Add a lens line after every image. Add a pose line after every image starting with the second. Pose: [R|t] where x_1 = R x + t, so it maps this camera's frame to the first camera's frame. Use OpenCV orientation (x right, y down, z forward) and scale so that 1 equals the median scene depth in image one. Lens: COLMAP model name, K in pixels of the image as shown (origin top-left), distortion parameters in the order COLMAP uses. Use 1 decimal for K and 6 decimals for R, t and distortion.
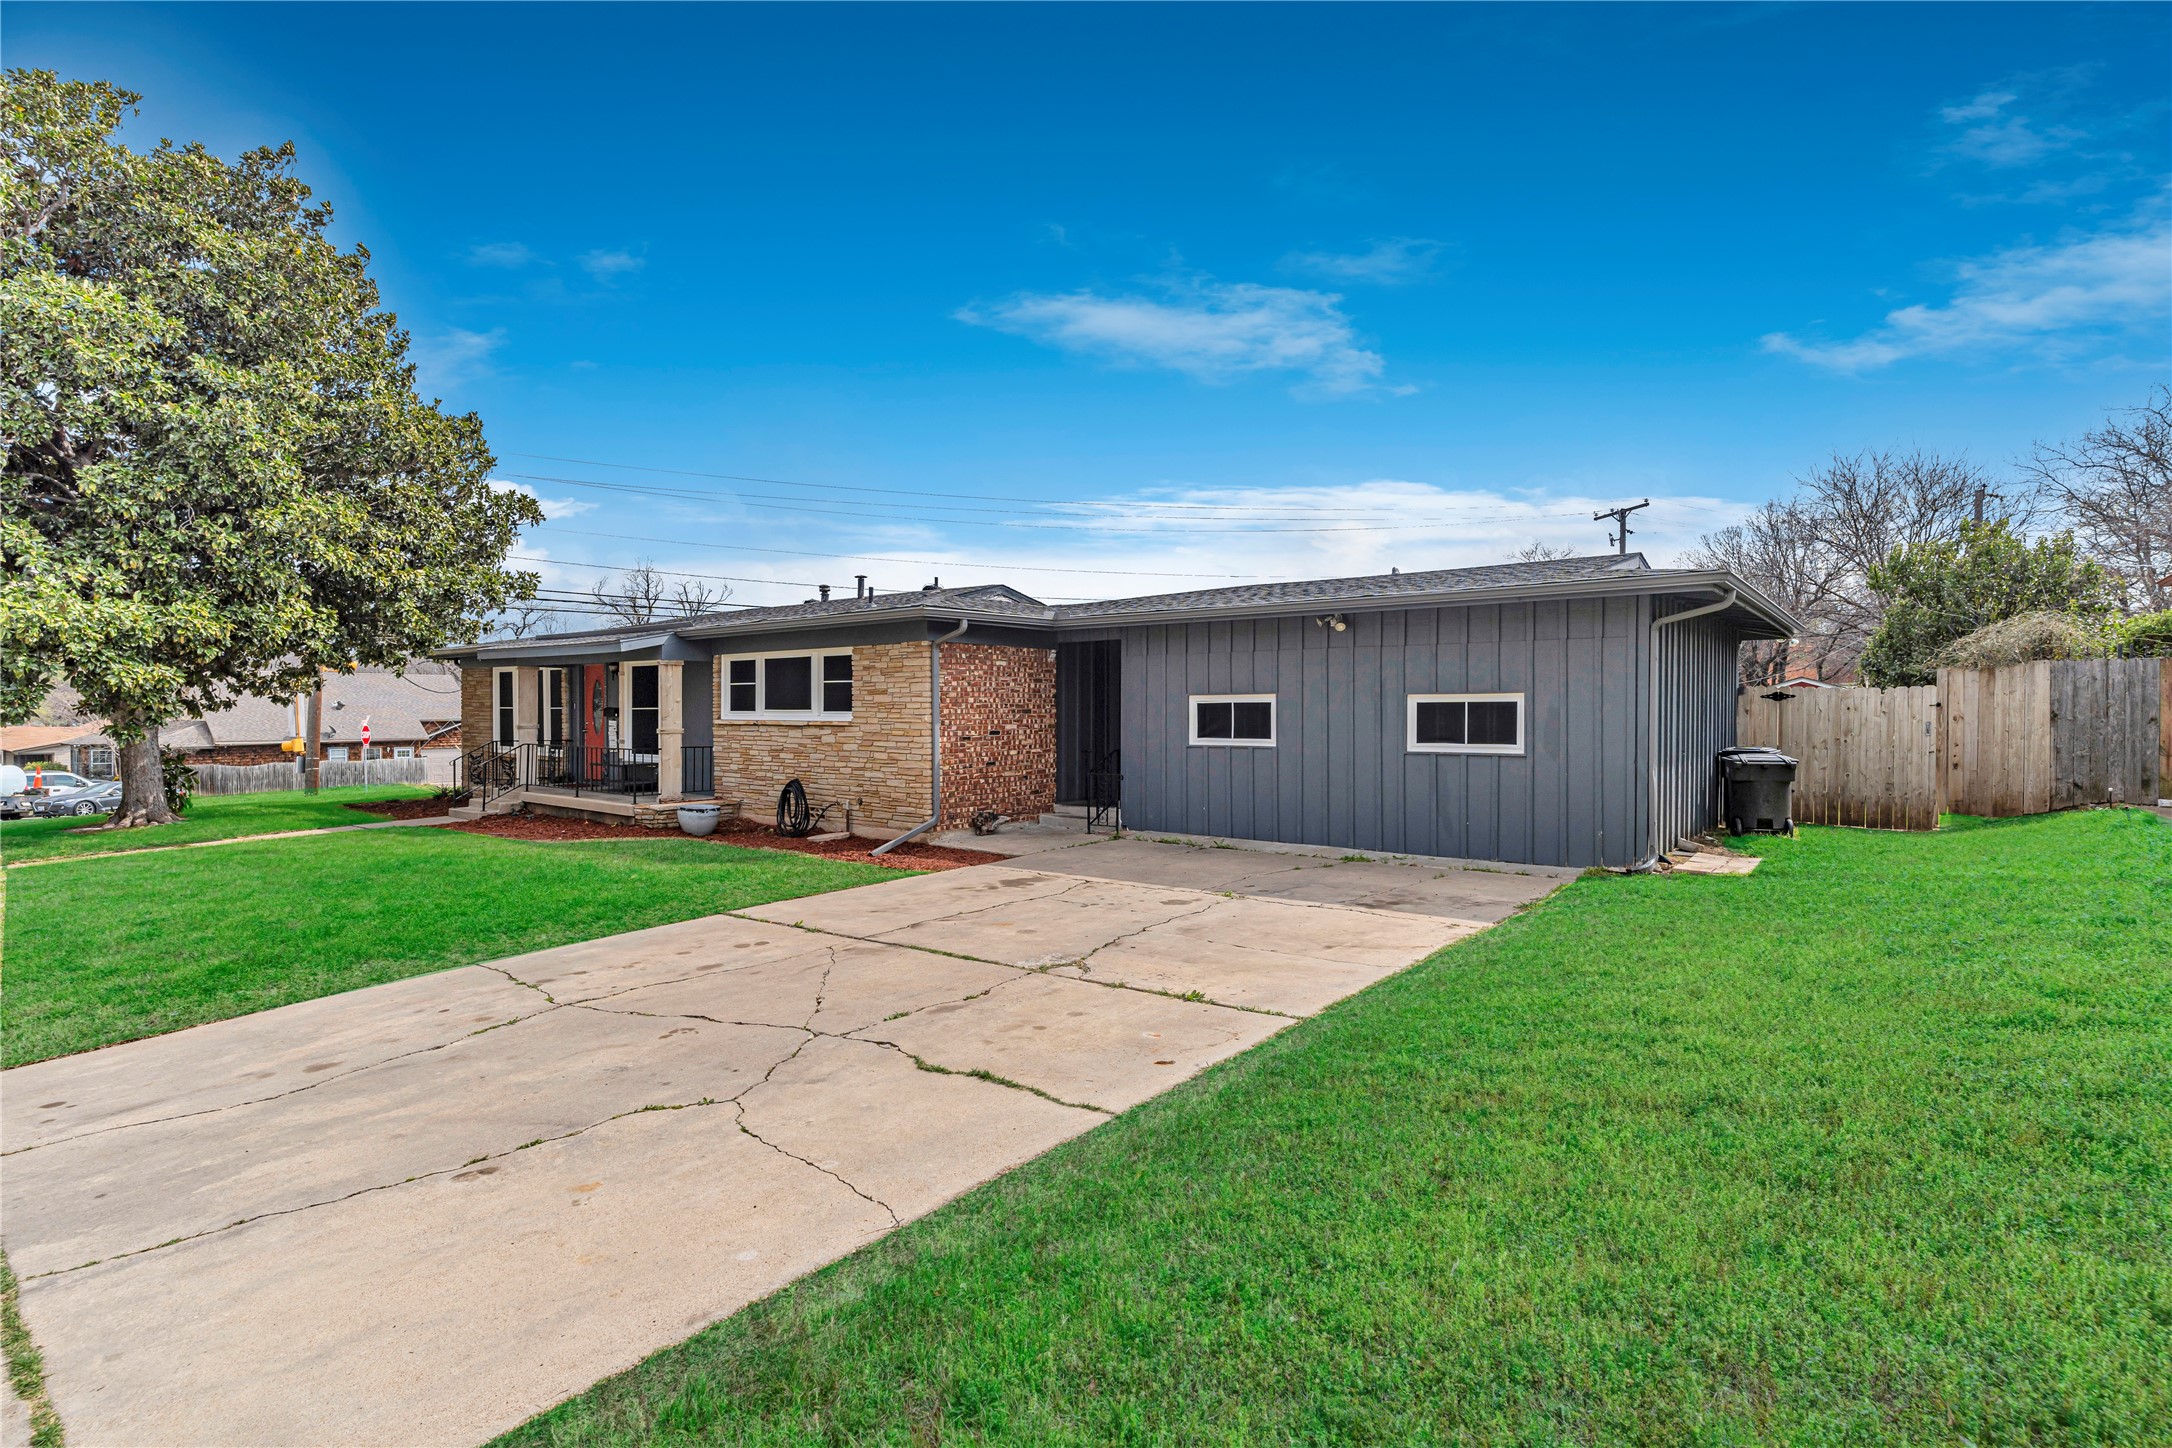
lens RADIAL K [[1048.2, 0, 1084.7], [0, 1048.2, 720.6], [0, 0, 1]] dist [-0.001364, 0.001341]
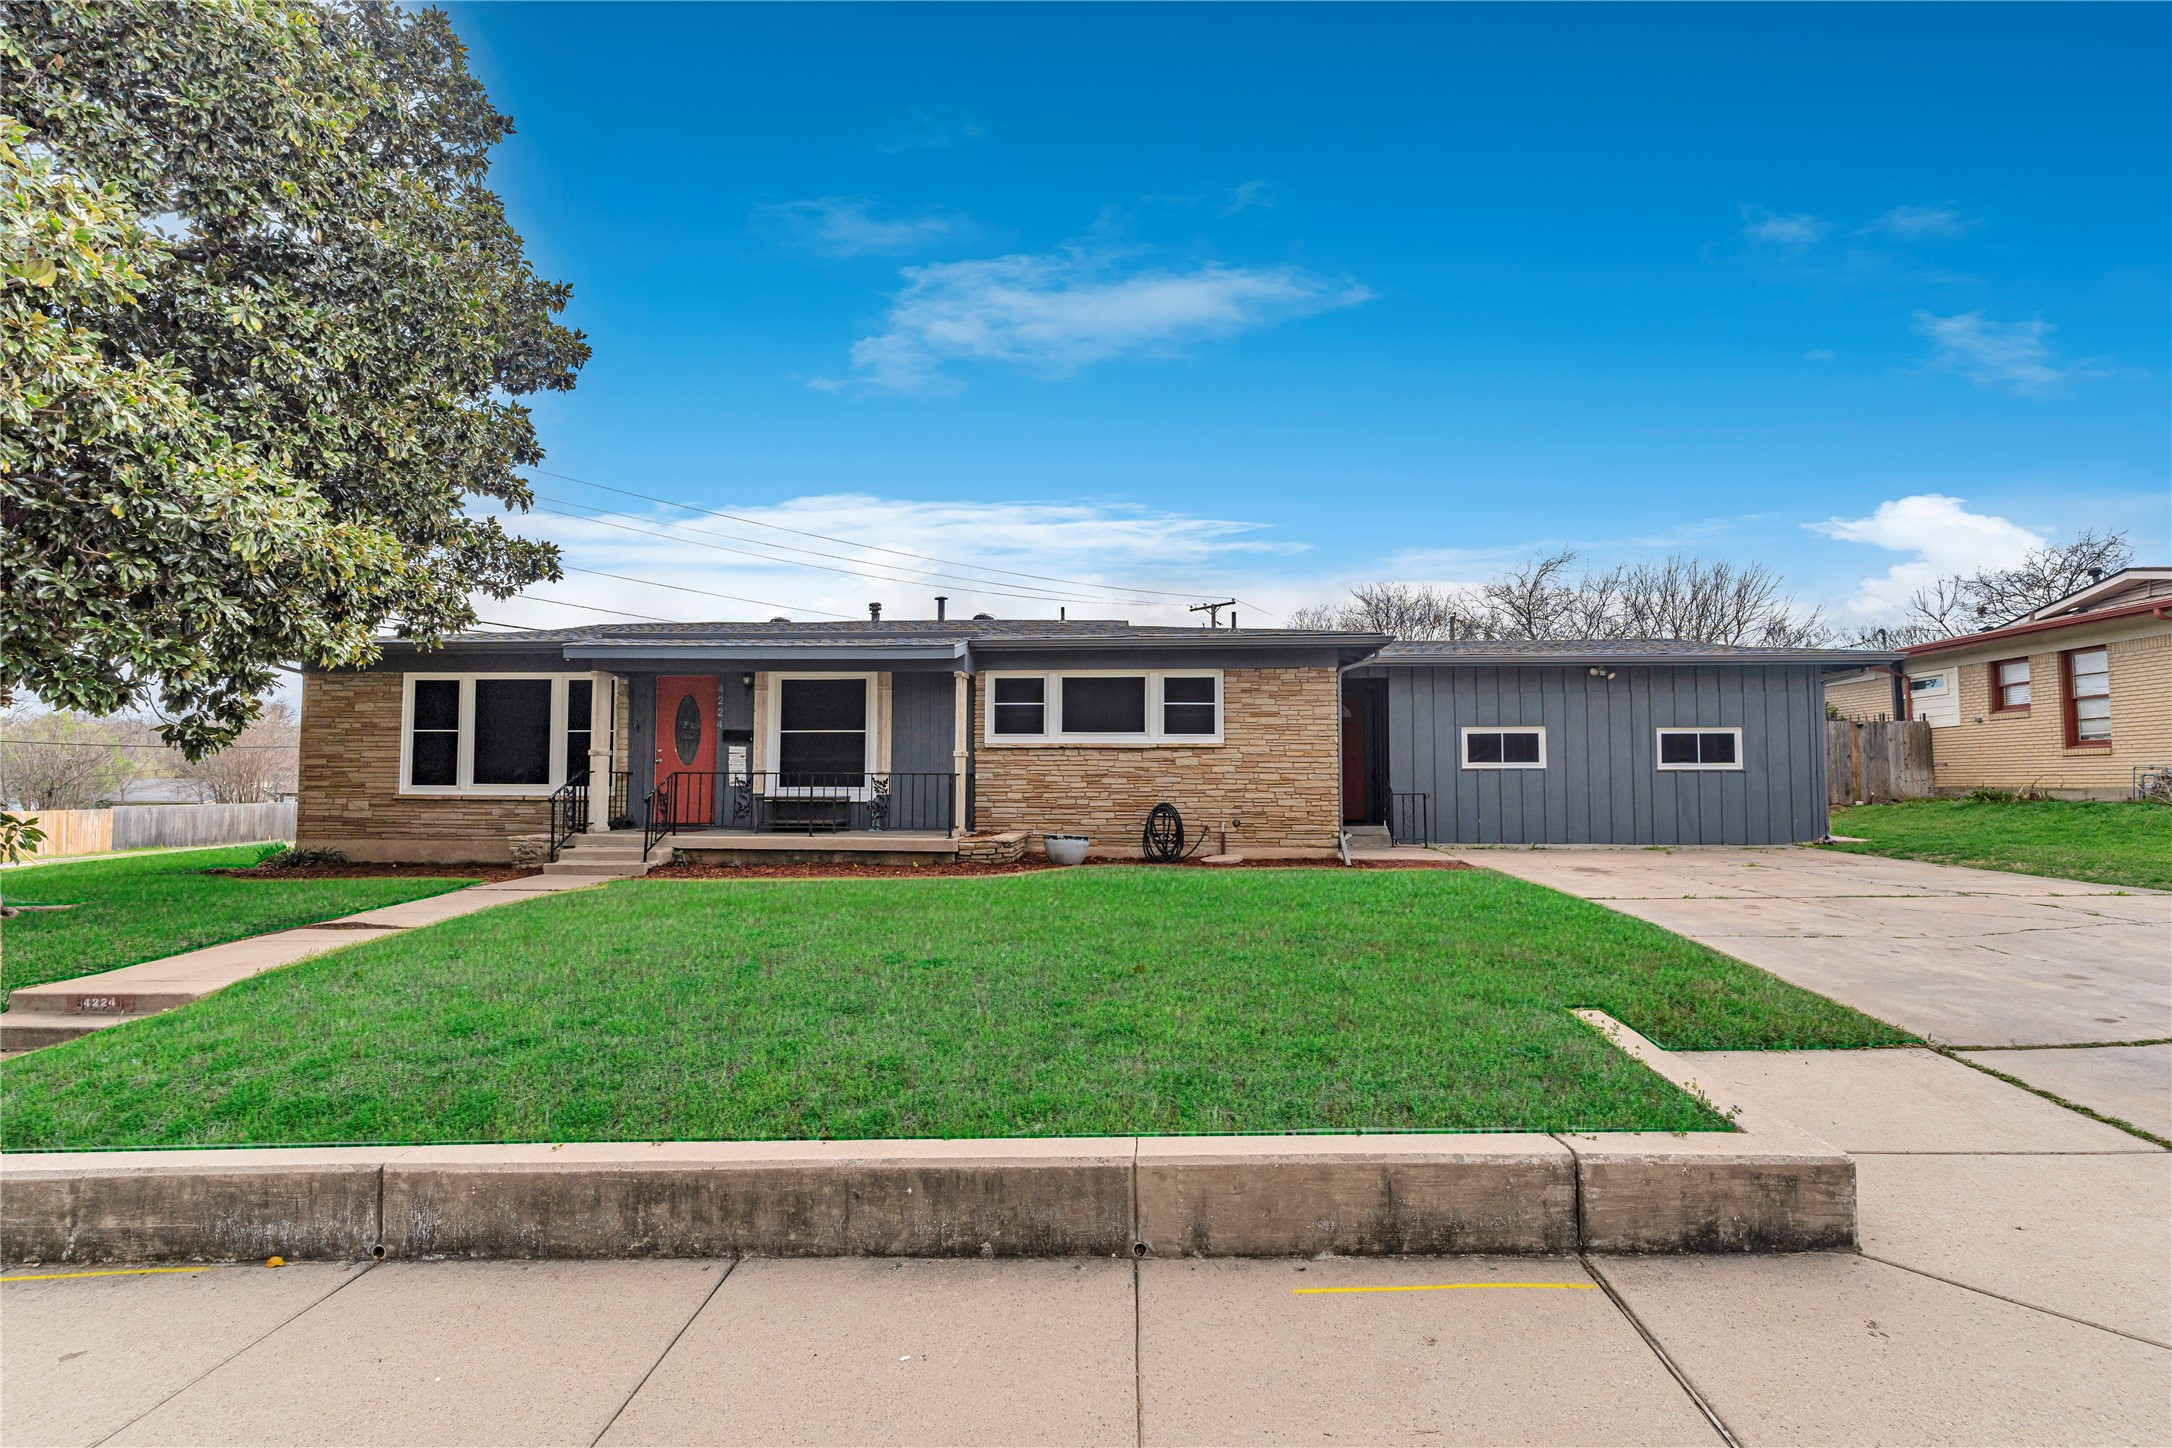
lens RADIAL K [[1048.2, 0, 1086.6], [0, 1048.2, 714.6], [0, 0, 1]] dist [-0.001364, 0.001341]
pose [[0.821112, 0.038372, 0.569476, -0.878825], [0.003248, 0.997407, -0.071891, 0.043721], [-0.570758, 0.060880, 0.818858, 0.246389]]
